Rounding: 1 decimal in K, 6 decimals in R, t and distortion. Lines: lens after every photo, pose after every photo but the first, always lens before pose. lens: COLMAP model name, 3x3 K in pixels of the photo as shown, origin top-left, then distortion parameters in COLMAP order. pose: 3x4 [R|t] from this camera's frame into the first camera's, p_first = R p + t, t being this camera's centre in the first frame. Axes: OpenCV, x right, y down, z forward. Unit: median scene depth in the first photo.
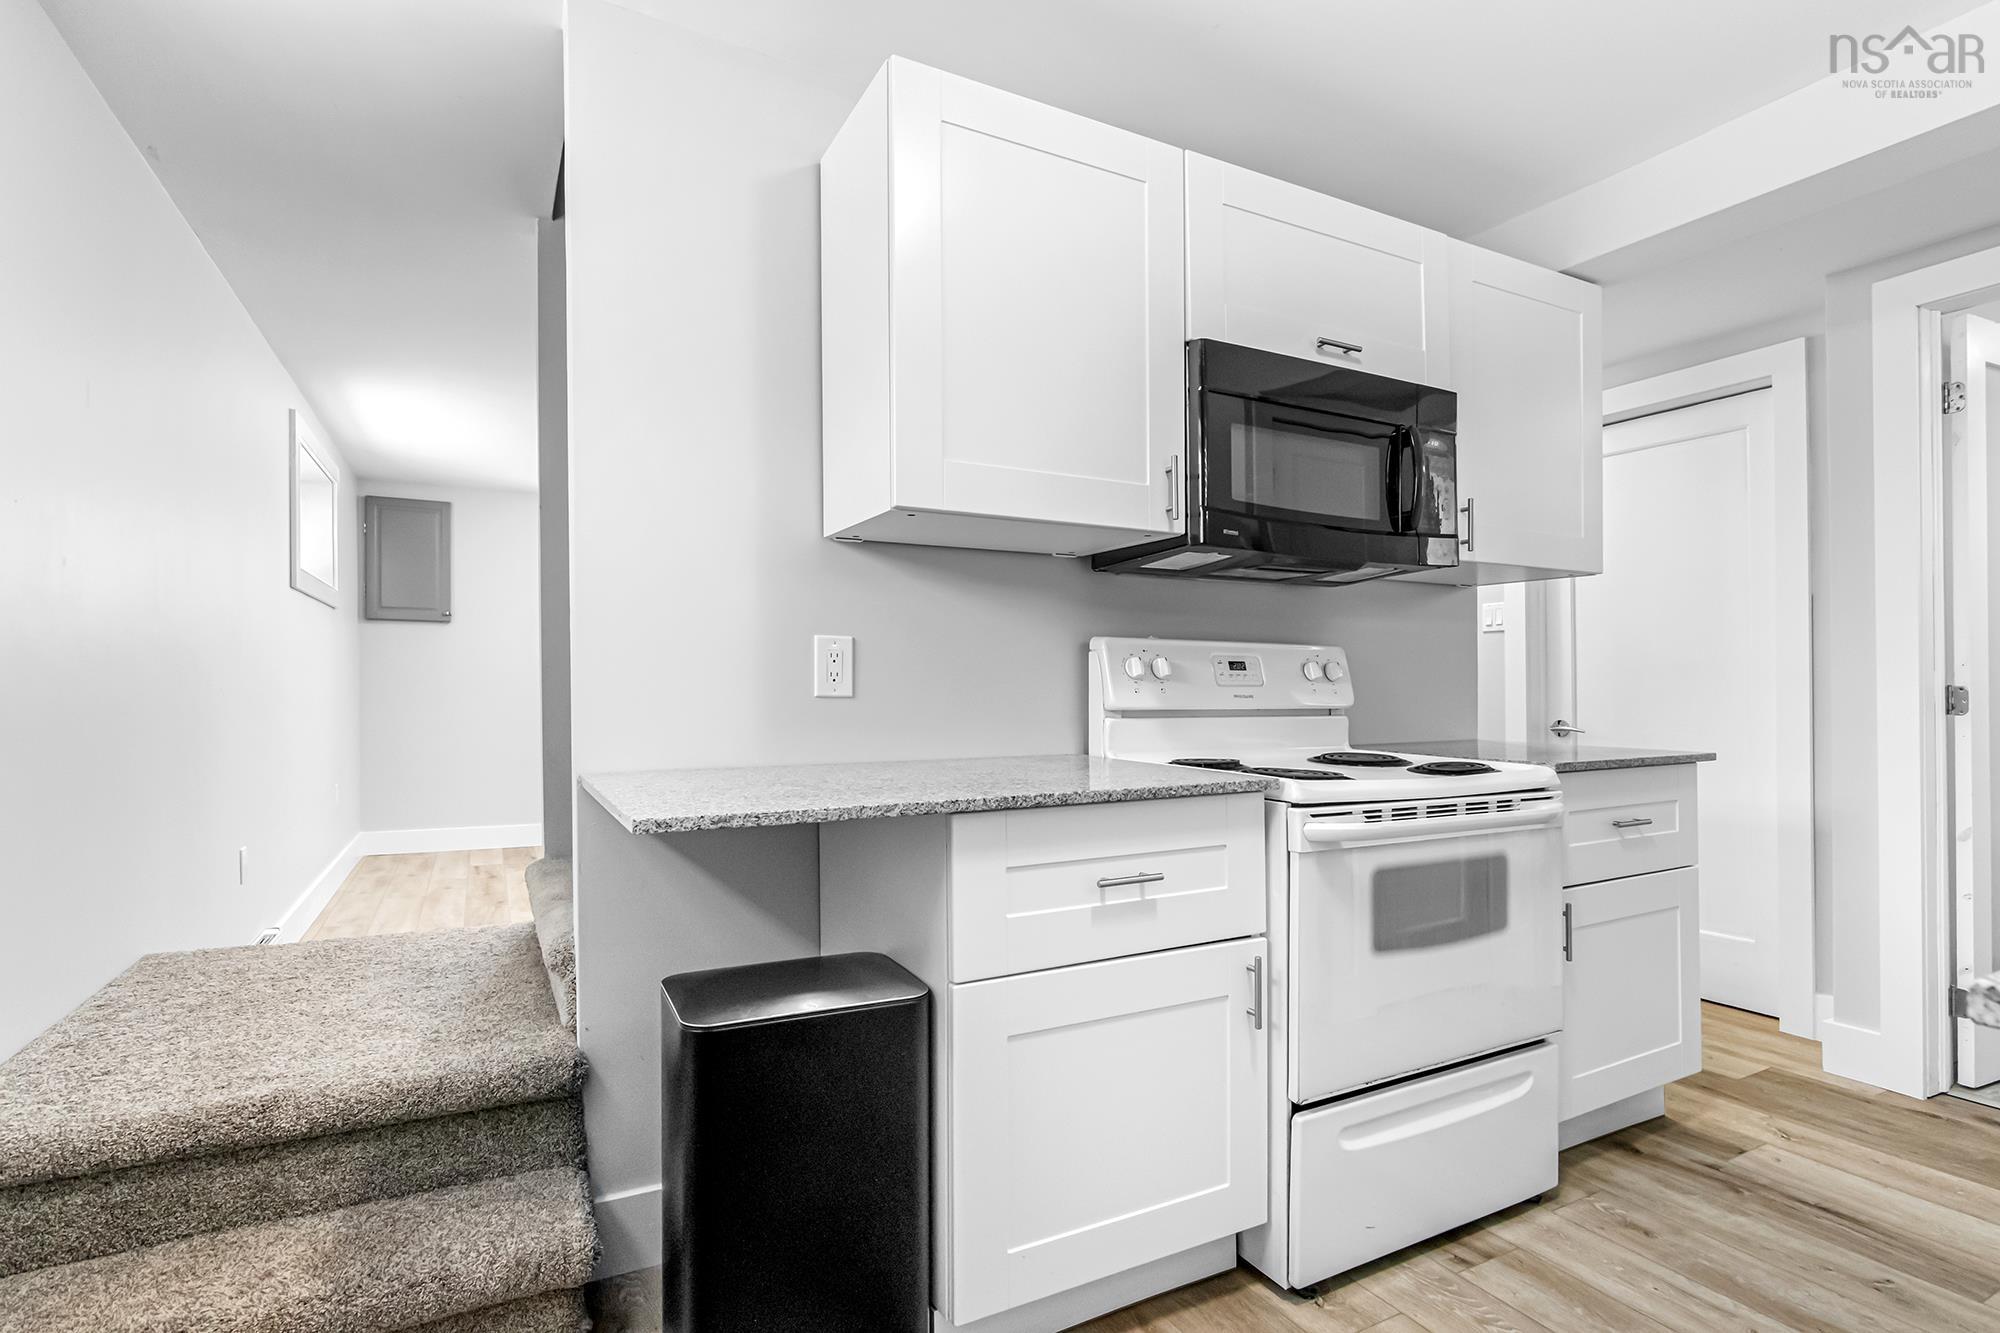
lens RADIAL K [[1024.7, 0, 1003.9], [0, 1024.7, 683.9], [0, 0, 1]] dist [0.048275, -0.006493]
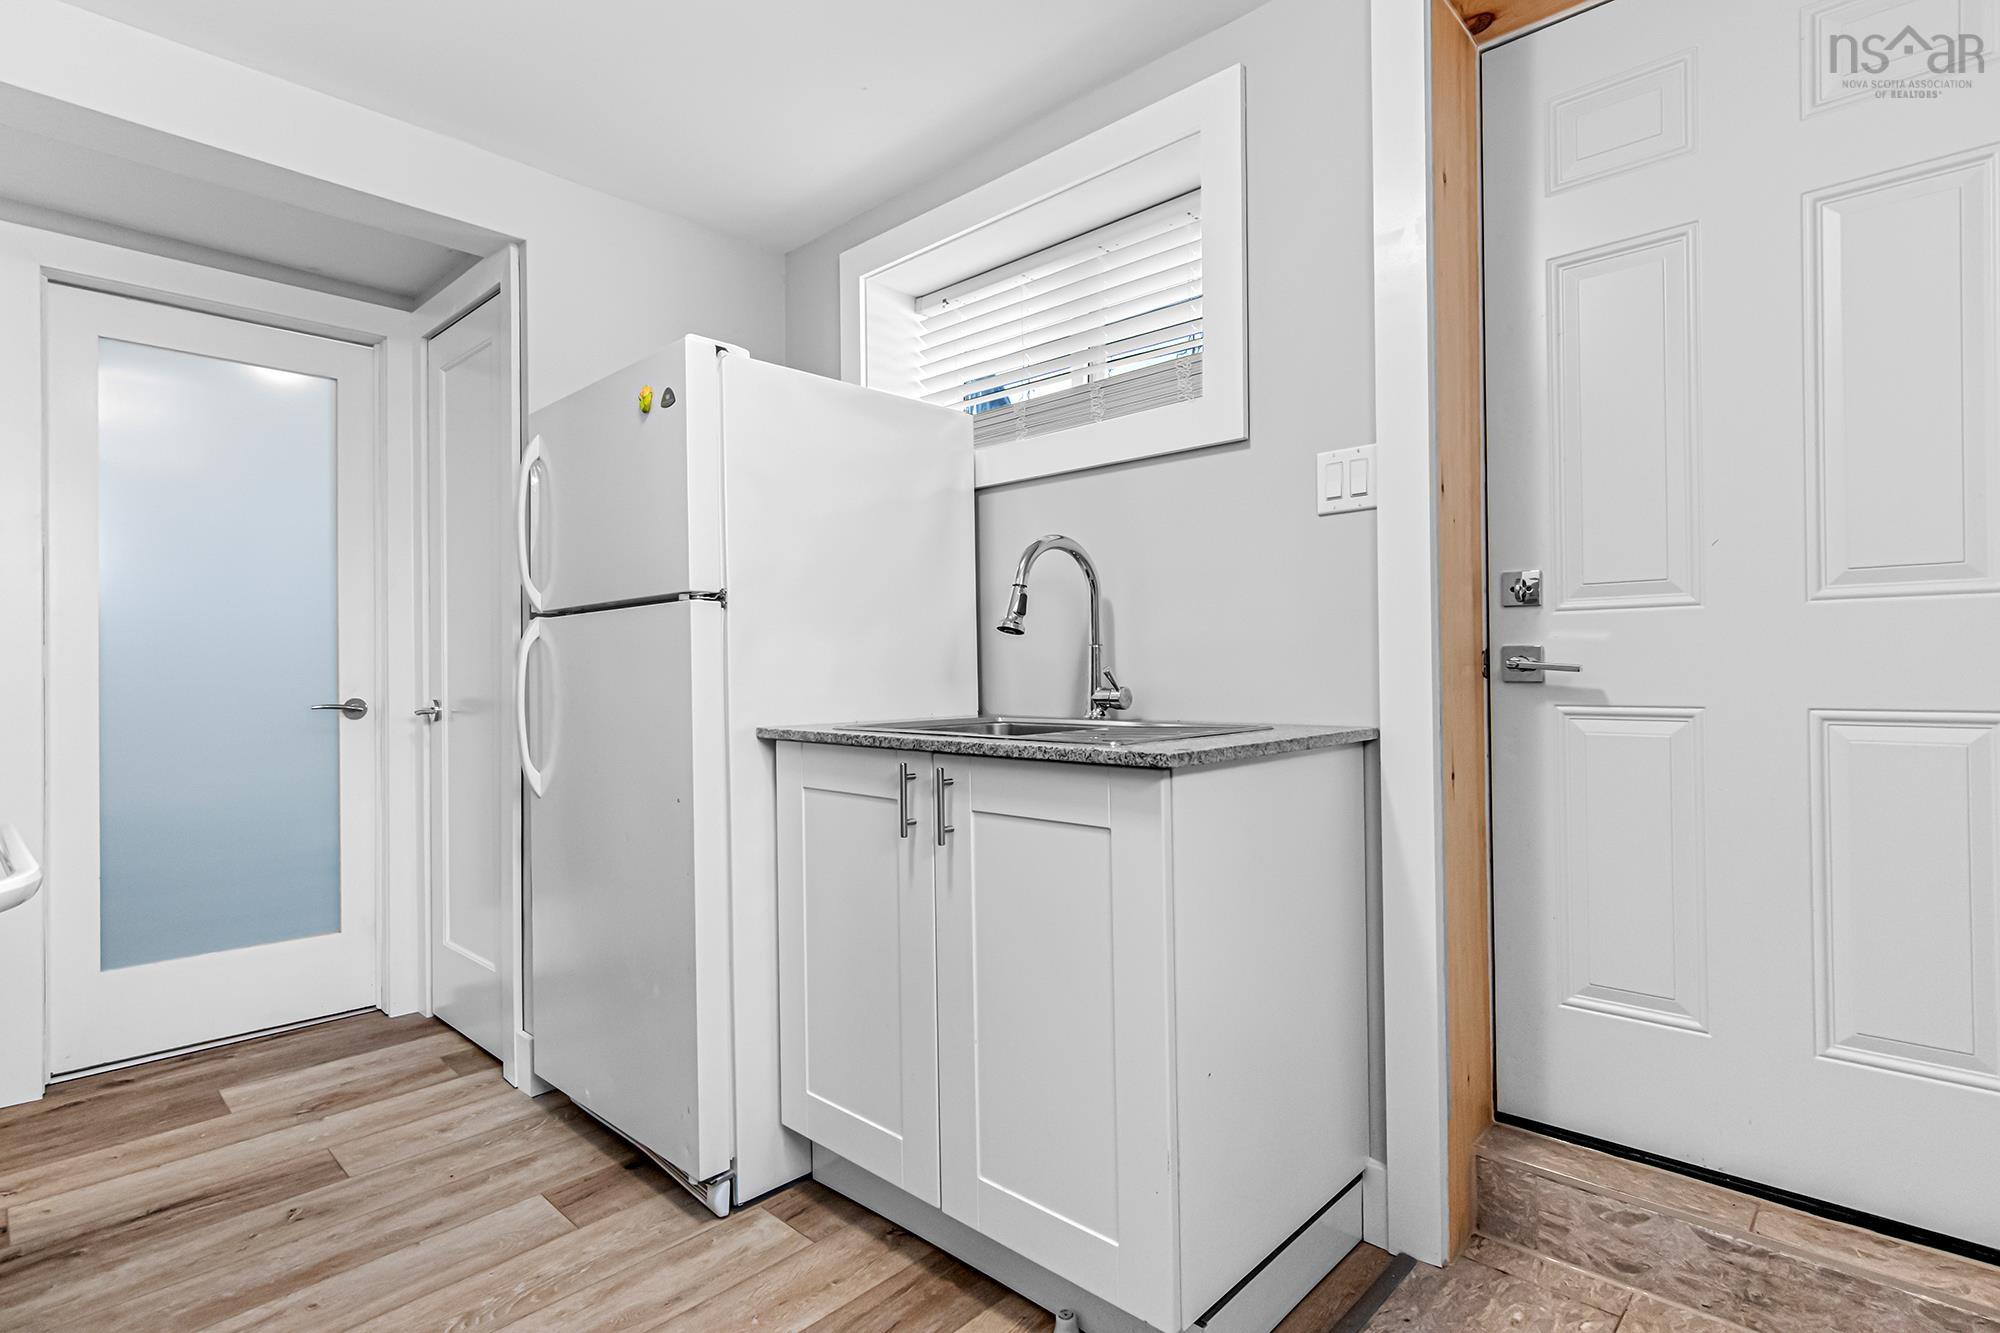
lens RADIAL K [[1024.7, 0, 997.0], [0, 1024.7, 663.1], [0, 0, 1]] dist [0.048275, -0.006493]
pose [[-0.312198, 0.004234, 0.950008, -0.374157], [-0.004076, 0.999975, -0.005797, 0.002091], [-0.950008, -0.005682, -0.312173, 0.575807]]
